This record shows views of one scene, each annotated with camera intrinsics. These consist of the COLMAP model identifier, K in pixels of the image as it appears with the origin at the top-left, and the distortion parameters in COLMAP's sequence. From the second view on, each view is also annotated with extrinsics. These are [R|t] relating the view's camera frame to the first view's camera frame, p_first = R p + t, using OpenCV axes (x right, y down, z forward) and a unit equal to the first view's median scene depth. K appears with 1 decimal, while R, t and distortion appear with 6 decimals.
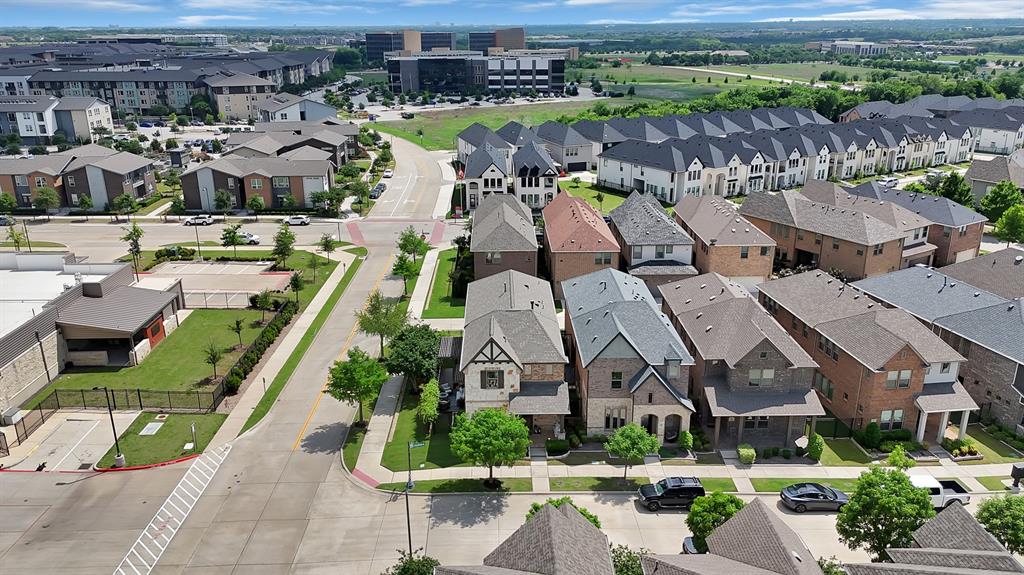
lens RADIAL K [[766.4, 0, 512.0], [0, 766.4, 287.5], [0, 0, 1]] dist [0.100844, -0.124991]
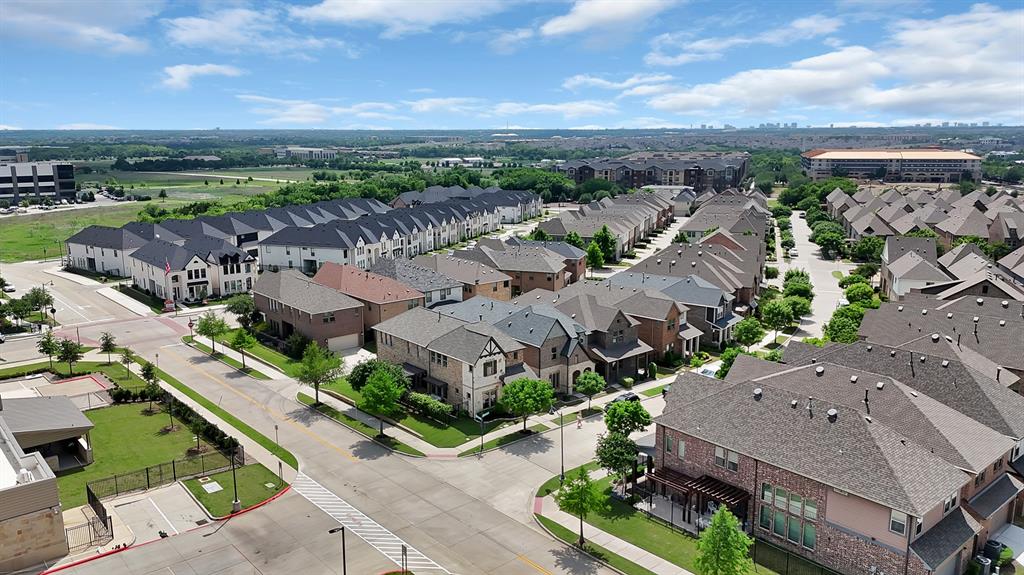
lens RADIAL K [[766.4, 0, 512.0], [0, 766.4, 287.5], [0, 0, 1]] dist [0.100844, -0.124991]
pose [[0.770230, -0.124541, 0.625488, -0.449567], [0.204395, 0.977221, -0.057119, 0.033970], [-0.604126, 0.171841, 0.778140, -0.070579]]
